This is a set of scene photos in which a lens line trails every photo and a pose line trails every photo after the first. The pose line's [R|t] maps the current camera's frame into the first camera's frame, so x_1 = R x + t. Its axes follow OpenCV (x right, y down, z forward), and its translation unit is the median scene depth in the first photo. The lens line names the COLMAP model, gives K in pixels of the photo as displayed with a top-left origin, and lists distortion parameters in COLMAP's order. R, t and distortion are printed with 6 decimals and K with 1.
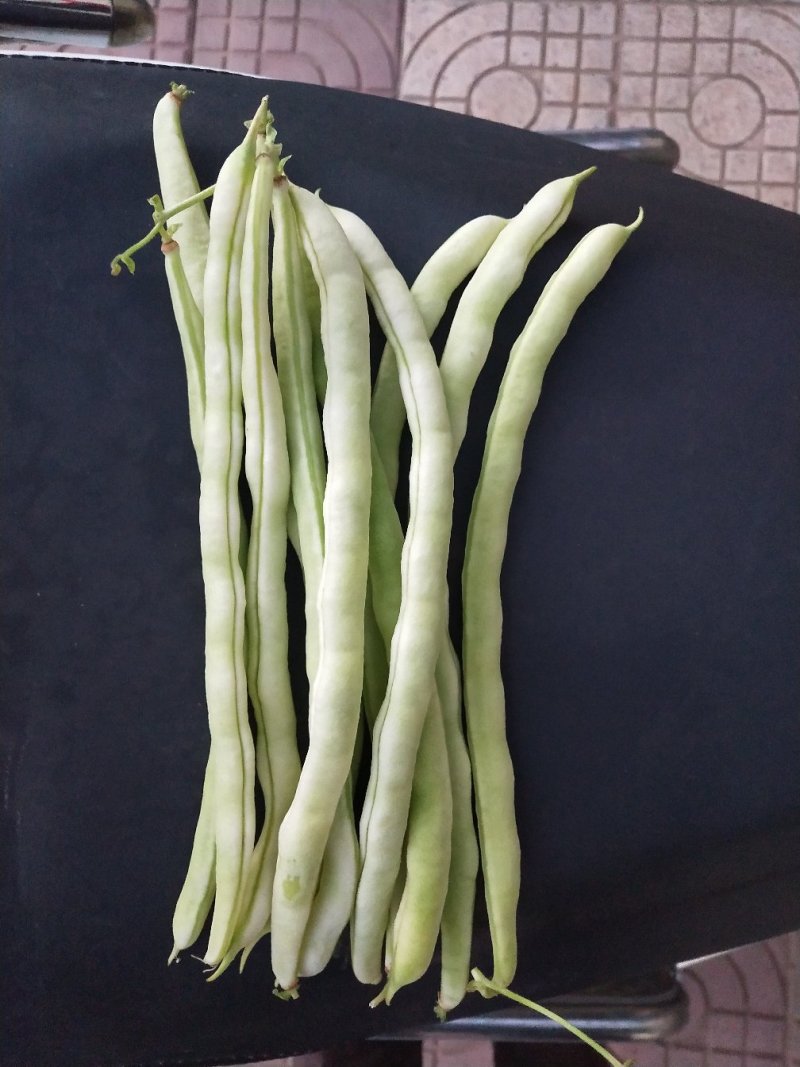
lens RADIAL K [[824.1, 0, 397.9], [0, 824.1, 534.0], [0, 0, 1]] dist [-0.040375, 0.052954]
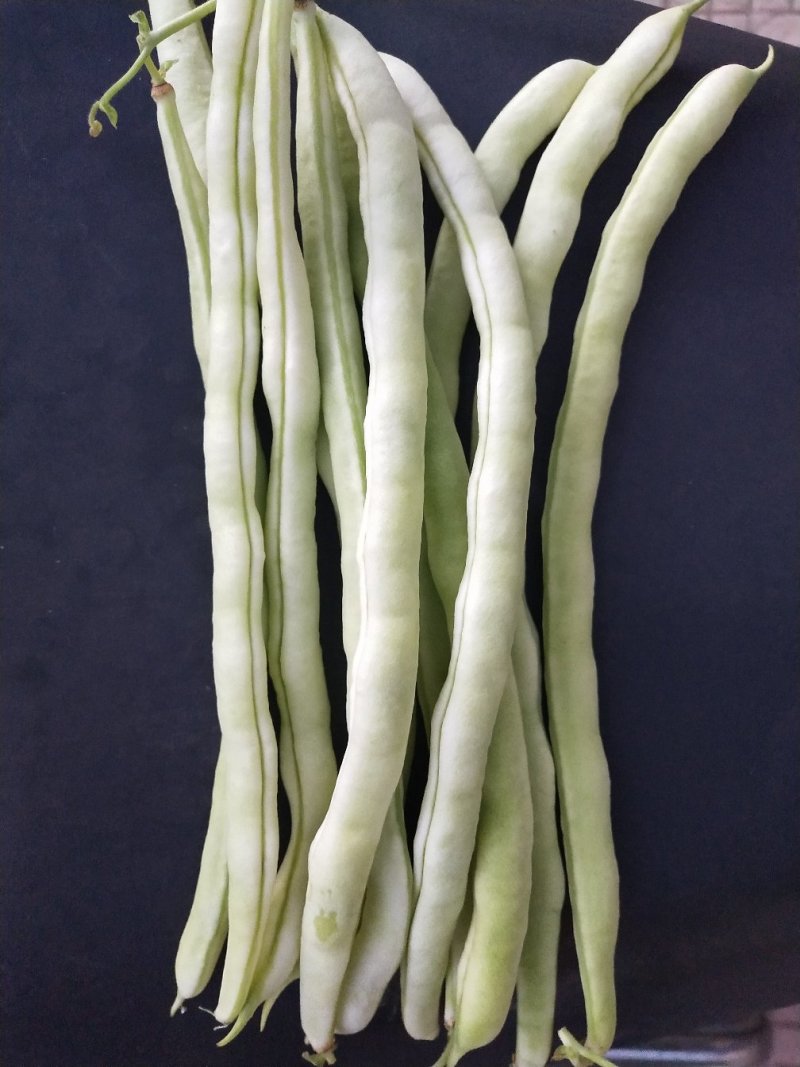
lens RADIAL K [[824.1, 0, 396.7], [0, 824.1, 532.1], [0, 0, 1]] dist [-0.040375, 0.052954]
pose [[0.999342, -0.006237, -0.035725, -0.032728], [0.006442, 0.999963, 0.005631, 0.057234], [0.035689, -0.005857, 0.999346, 0.229874]]
